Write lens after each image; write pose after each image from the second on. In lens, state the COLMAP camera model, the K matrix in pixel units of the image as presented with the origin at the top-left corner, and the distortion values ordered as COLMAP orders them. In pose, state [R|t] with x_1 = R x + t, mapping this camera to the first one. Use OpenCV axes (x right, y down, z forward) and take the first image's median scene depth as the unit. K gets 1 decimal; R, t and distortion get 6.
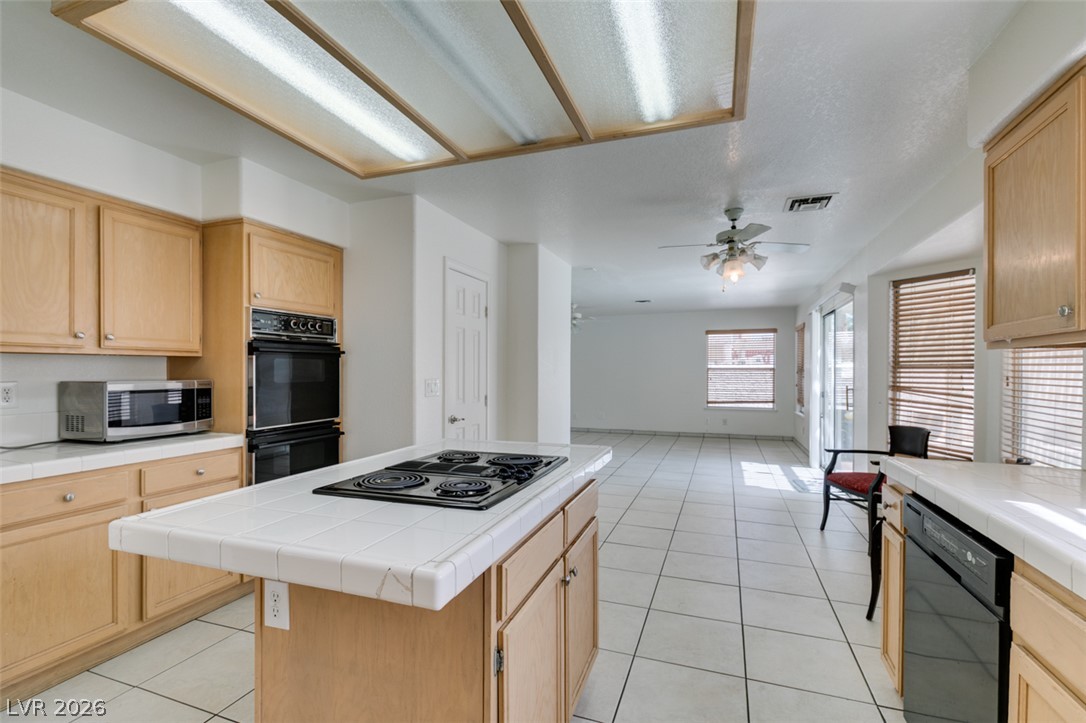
lens RADIAL K [[485.6, 0, 542.4], [0, 485.6, 375.4], [0, 0, 1]] dist [0.004107, -0.002138]
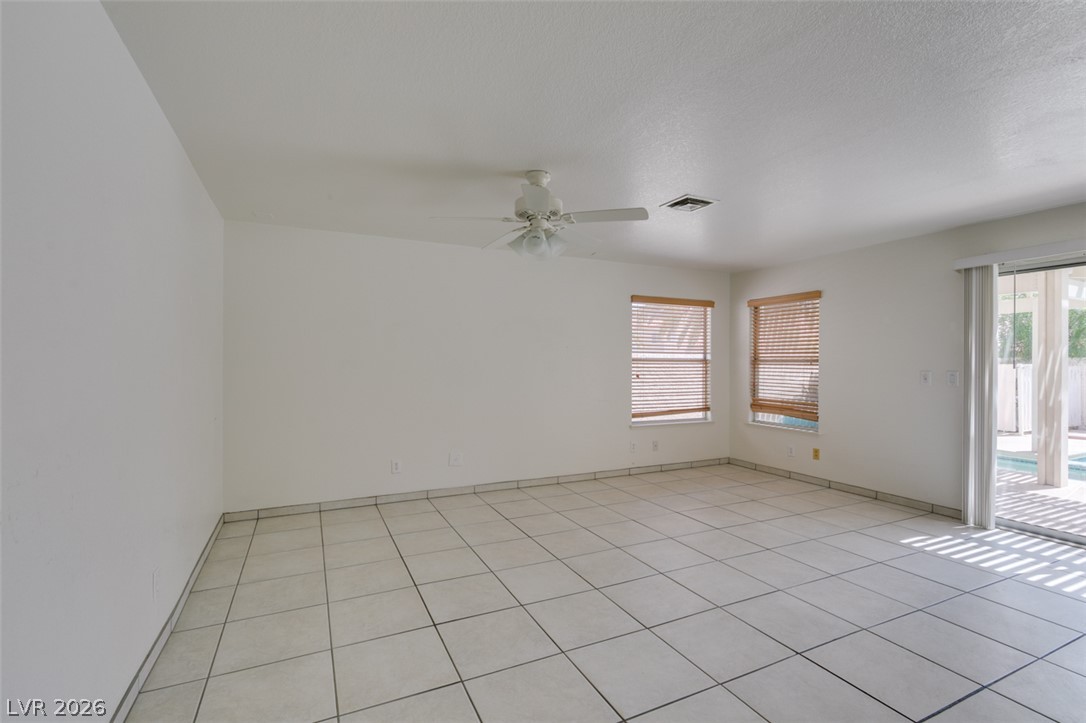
lens RADIAL K [[485.6, 0, 541.6], [0, 485.6, 365.2], [0, 0, 1]] dist [0.004107, -0.002138]
pose [[0.694558, -0.004657, 0.719421, -0.370349], [0.005232, 0.999985, 0.001421, -0.018958], [-0.719417, 0.002777, 0.694573, 1.508008]]
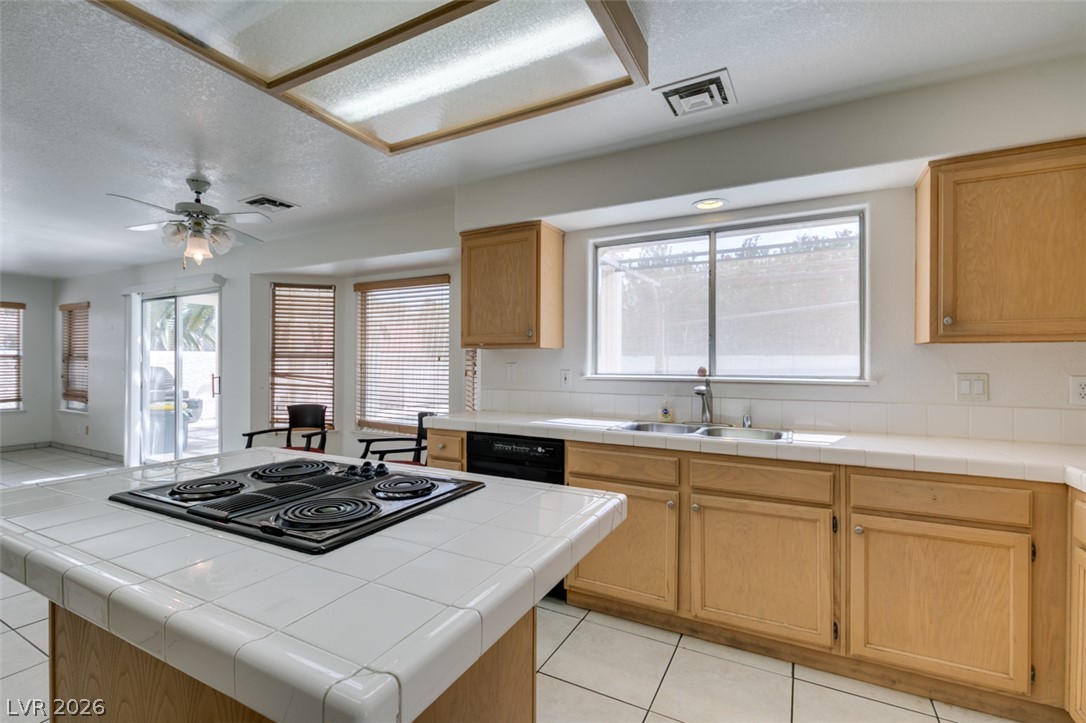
lens RADIAL K [[485.6, 0, 534.8], [0, 485.6, 363.0], [0, 0, 1]] dist [0.004107, -0.002138]
pose [[0.143226, -0.004212, 0.989681, -0.344346], [0.005791, 0.999977, 0.003418, -0.001616], [-0.989673, 0.005241, 0.143248, 0.208742]]
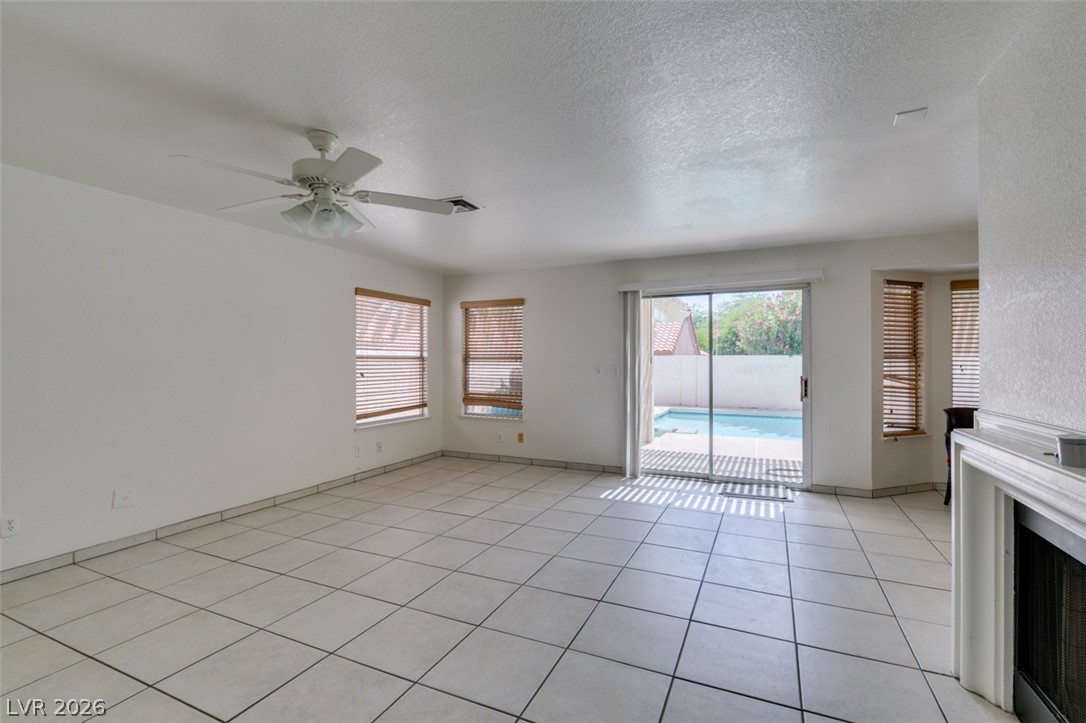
lens RADIAL K [[485.6, 0, 538.0], [0, 485.6, 358.9], [0, 0, 1]] dist [0.004107, -0.002138]
pose [[0.082377, 0.001108, 0.996601, -0.435800], [0.009465, 0.999953, -0.001894, -0.019273], [-0.996556, 0.009588, 0.082363, 1.692260]]
